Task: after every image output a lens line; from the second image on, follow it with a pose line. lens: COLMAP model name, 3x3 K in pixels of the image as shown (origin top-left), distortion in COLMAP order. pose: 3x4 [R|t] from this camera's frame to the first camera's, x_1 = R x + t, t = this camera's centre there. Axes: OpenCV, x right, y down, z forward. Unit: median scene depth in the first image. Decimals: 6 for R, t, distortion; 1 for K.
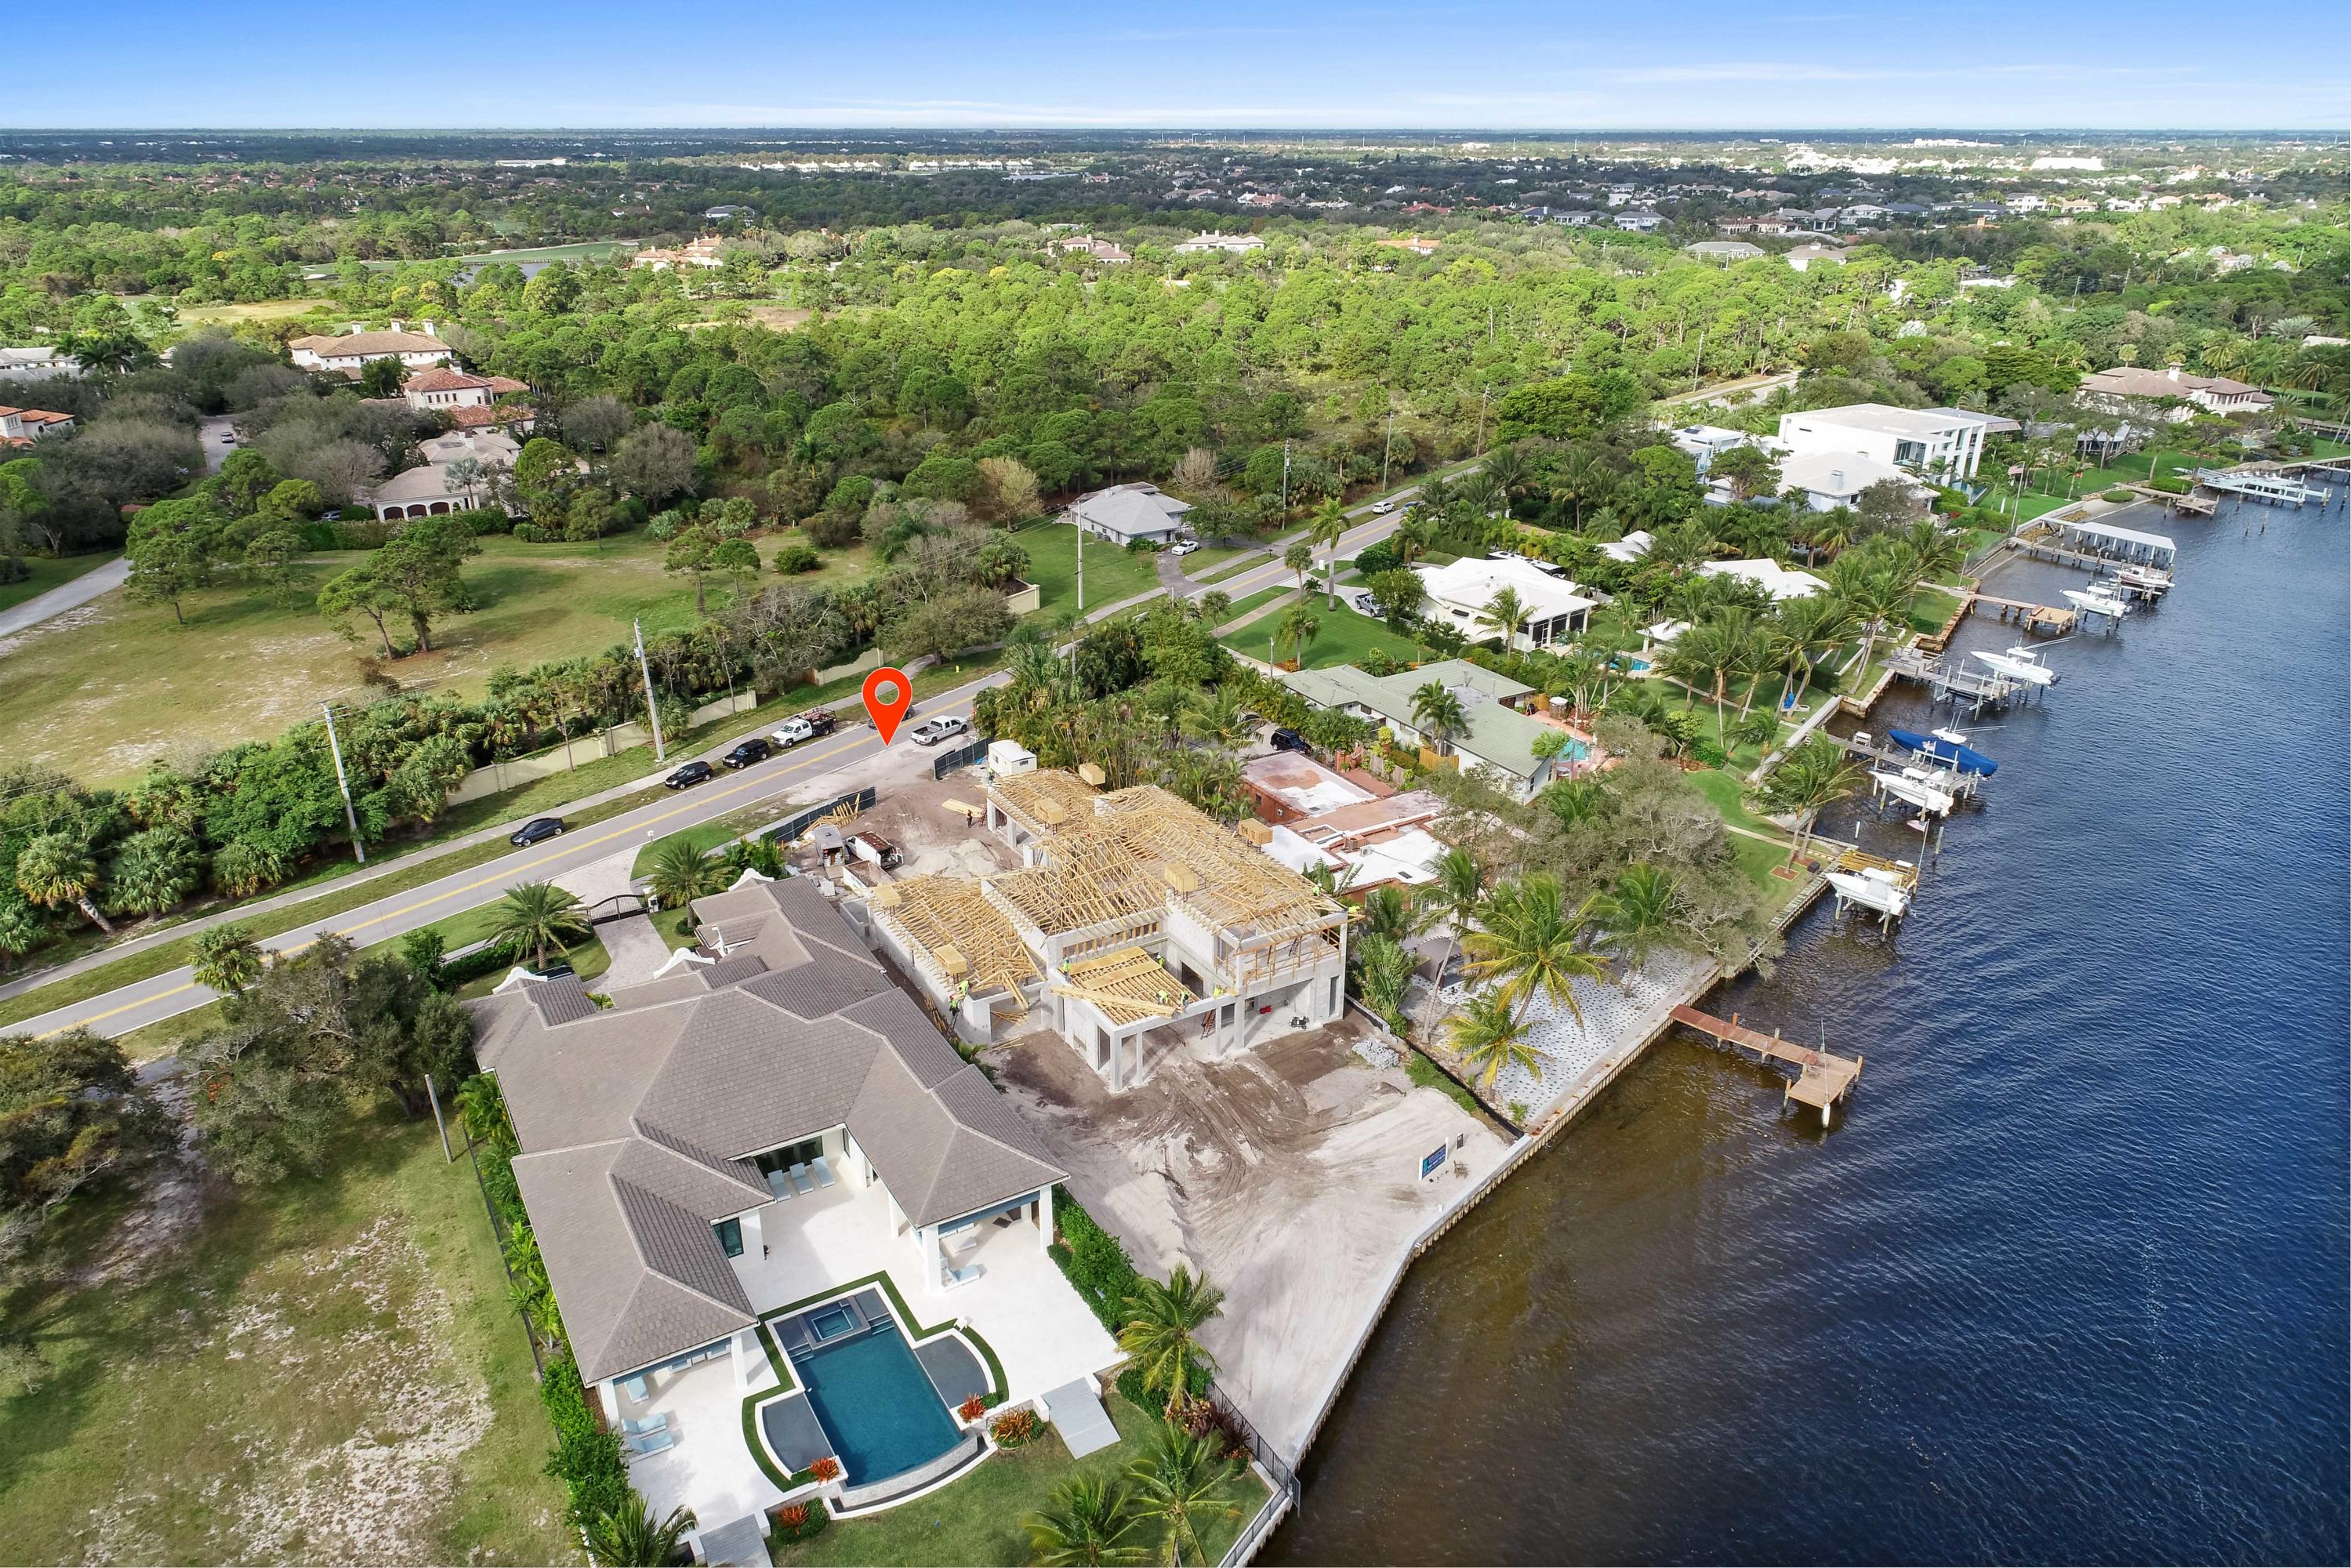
lens RADIAL K [[1584.3, 0, 1170.0], [0, 1584.3, 763.7], [0, 0, 1]] dist [0.000307, -0.000234]
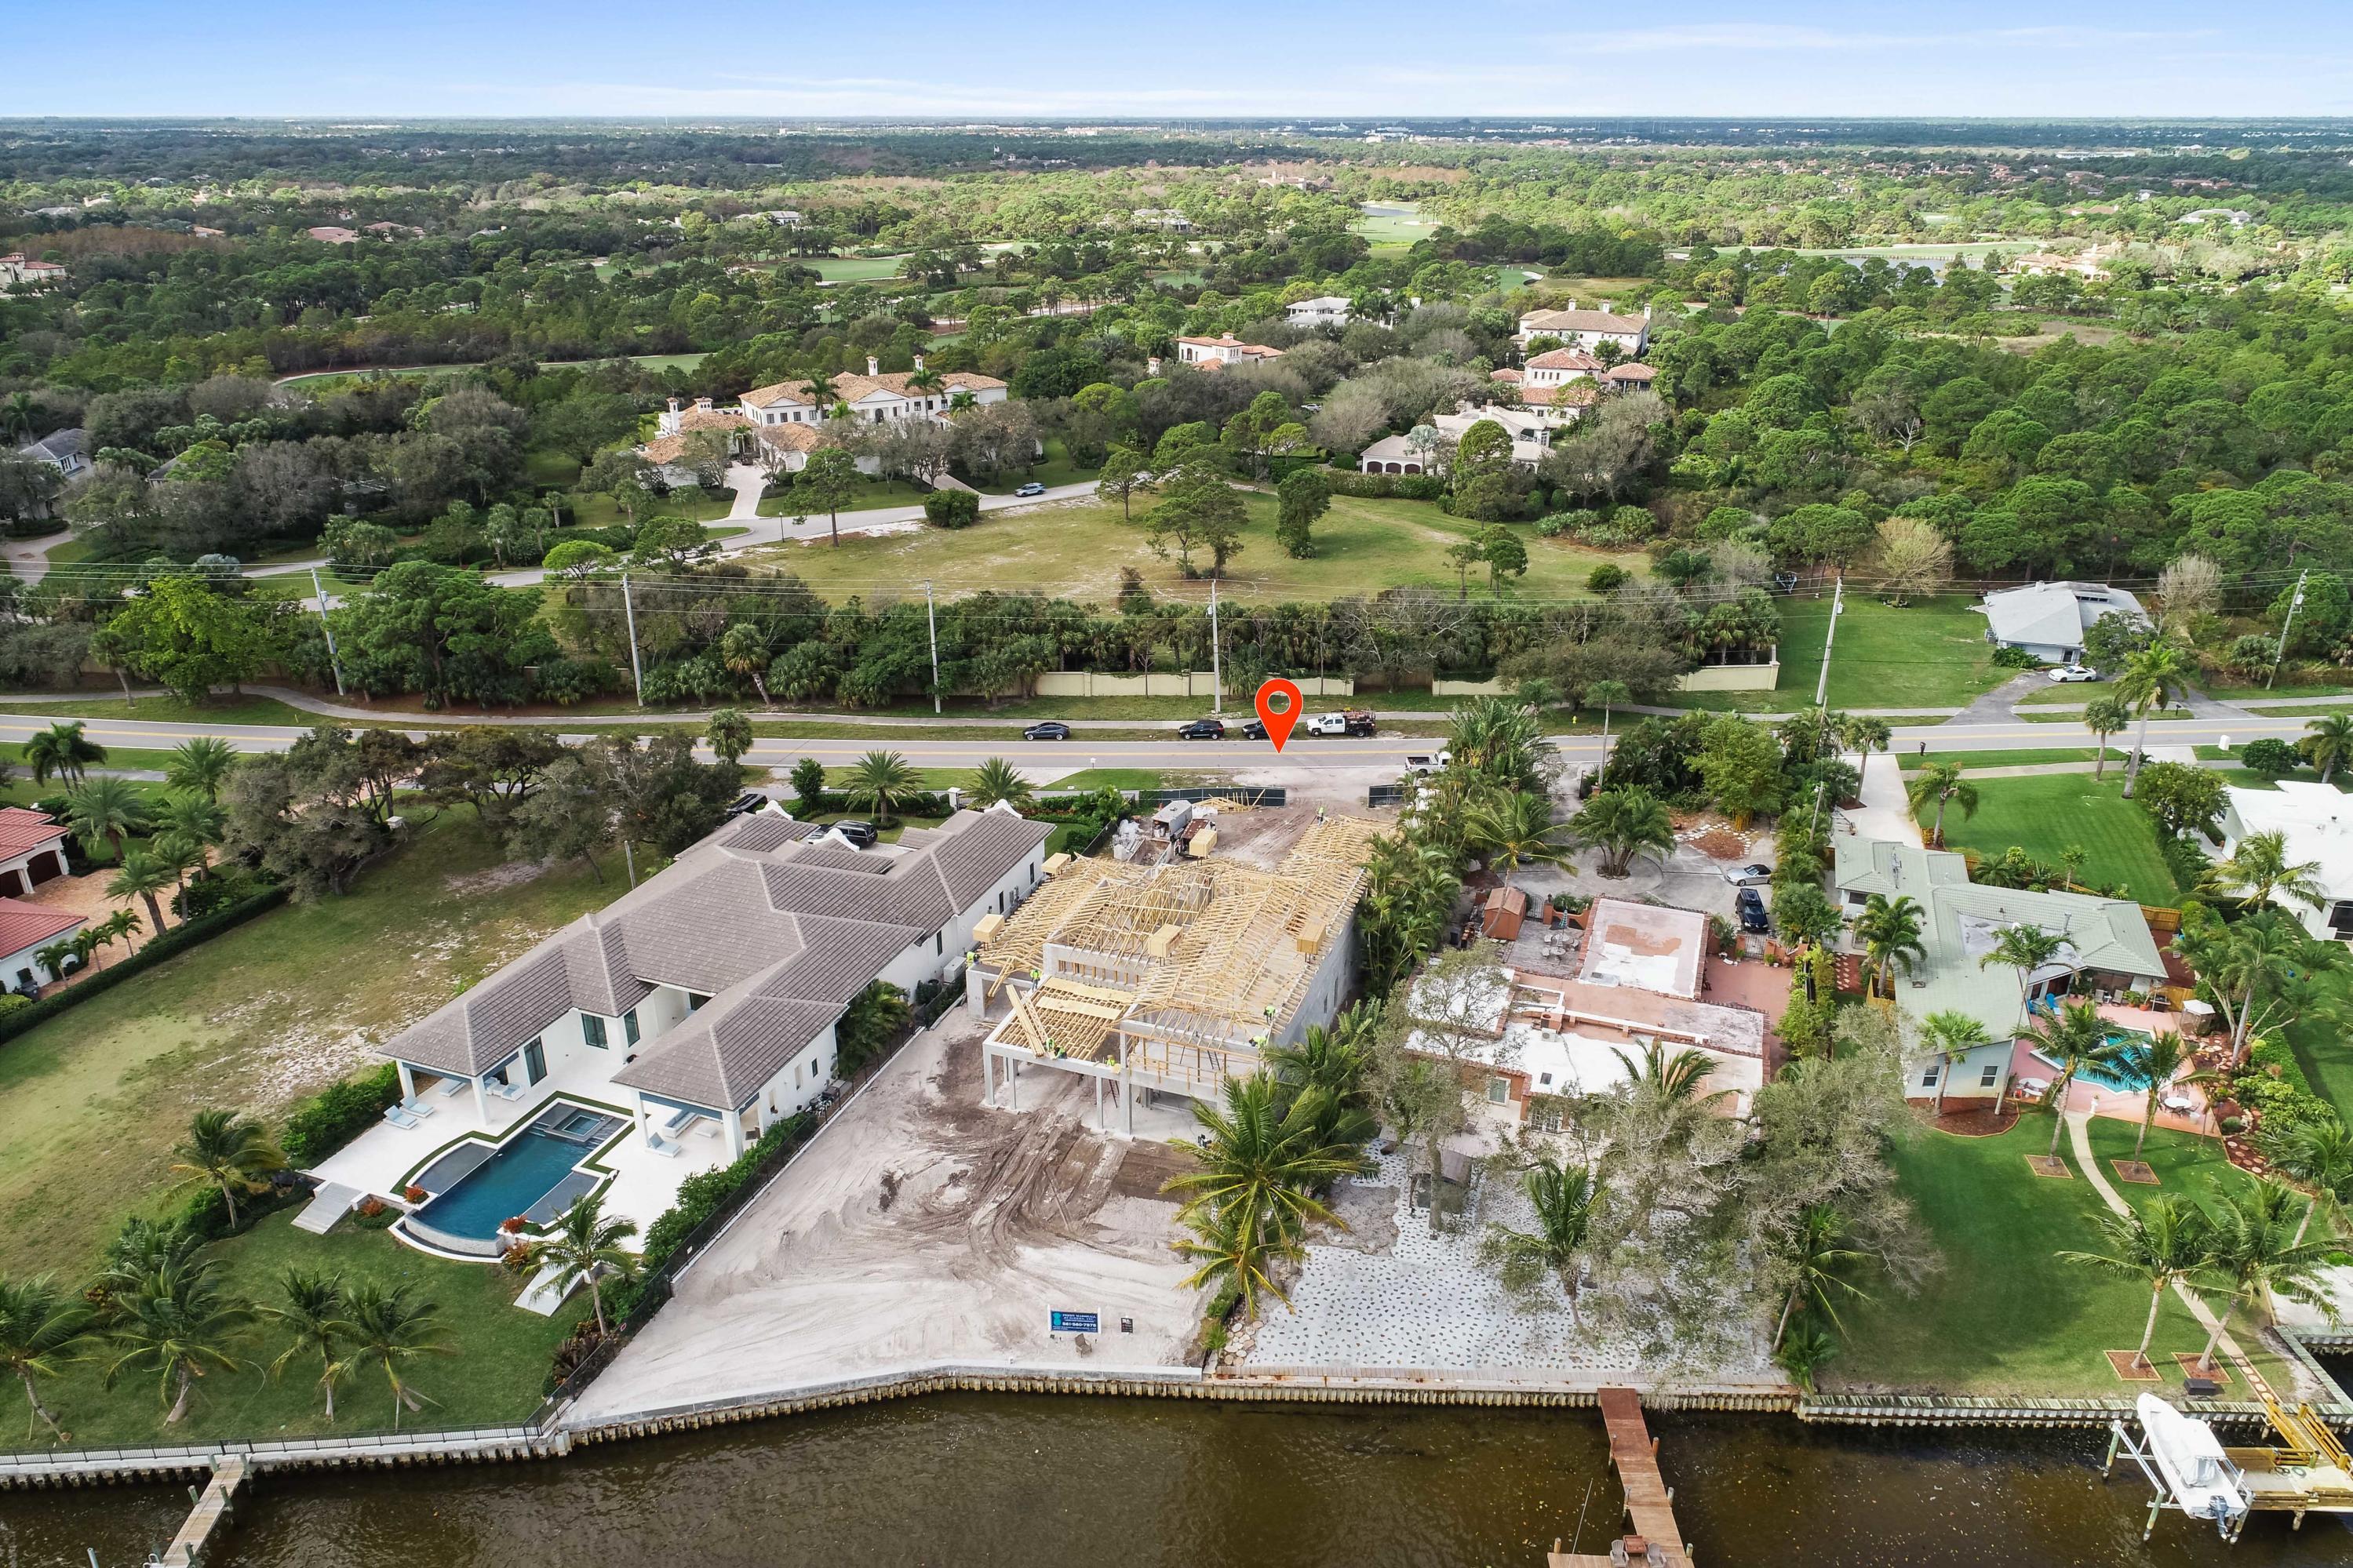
lens RADIAL K [[1585.4, 0, 1183.1], [0, 1585.4, 798.8], [0, 0, 1]] dist [0.000307, -0.000234]
pose [[0.623256, 0.310301, -0.717820, 0.492838], [-0.292066, 0.943849, 0.154420, -0.115185], [0.725430, 0.113408, 0.678888, 0.278146]]
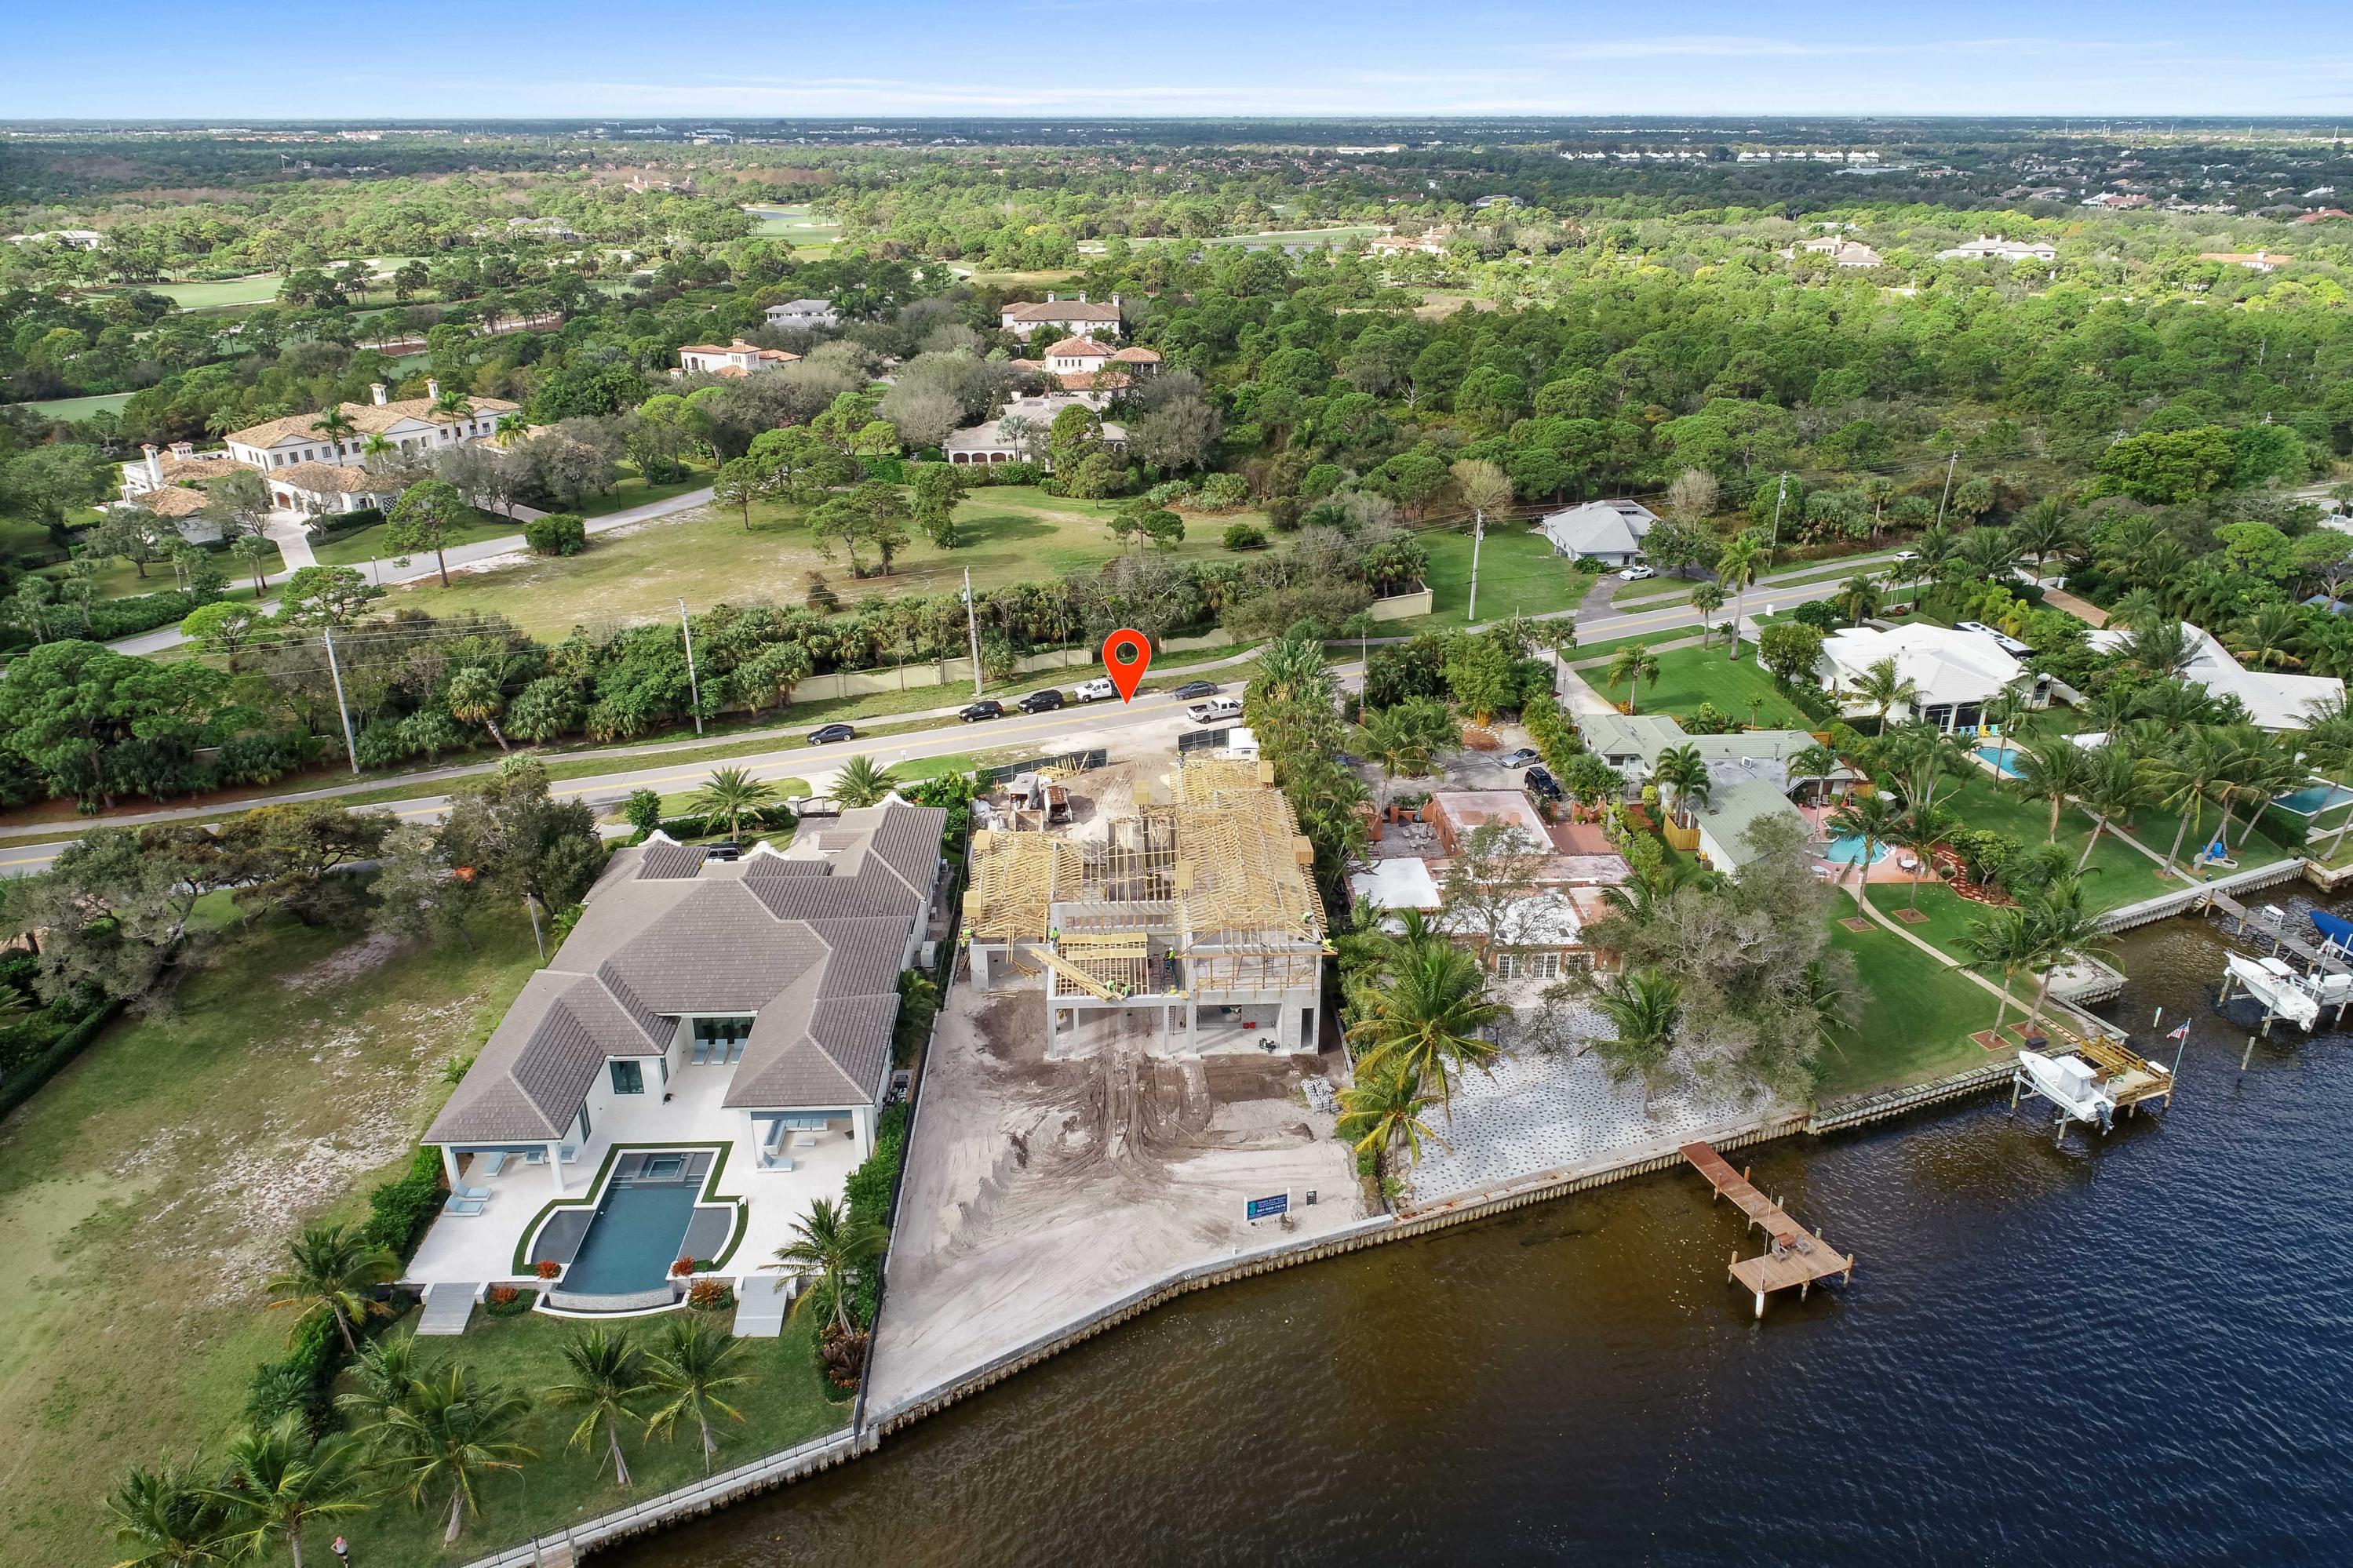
lens RADIAL K [[1585.4, 0, 1181.5], [0, 1585.4, 797.0], [0, 0, 1]] dist [0.000307, -0.000234]
pose [[0.879191, 0.187251, -0.438132, 0.330962], [-0.176512, 0.982114, 0.065539, -0.032576], [0.442568, 0.019714, 0.896518, 0.069431]]
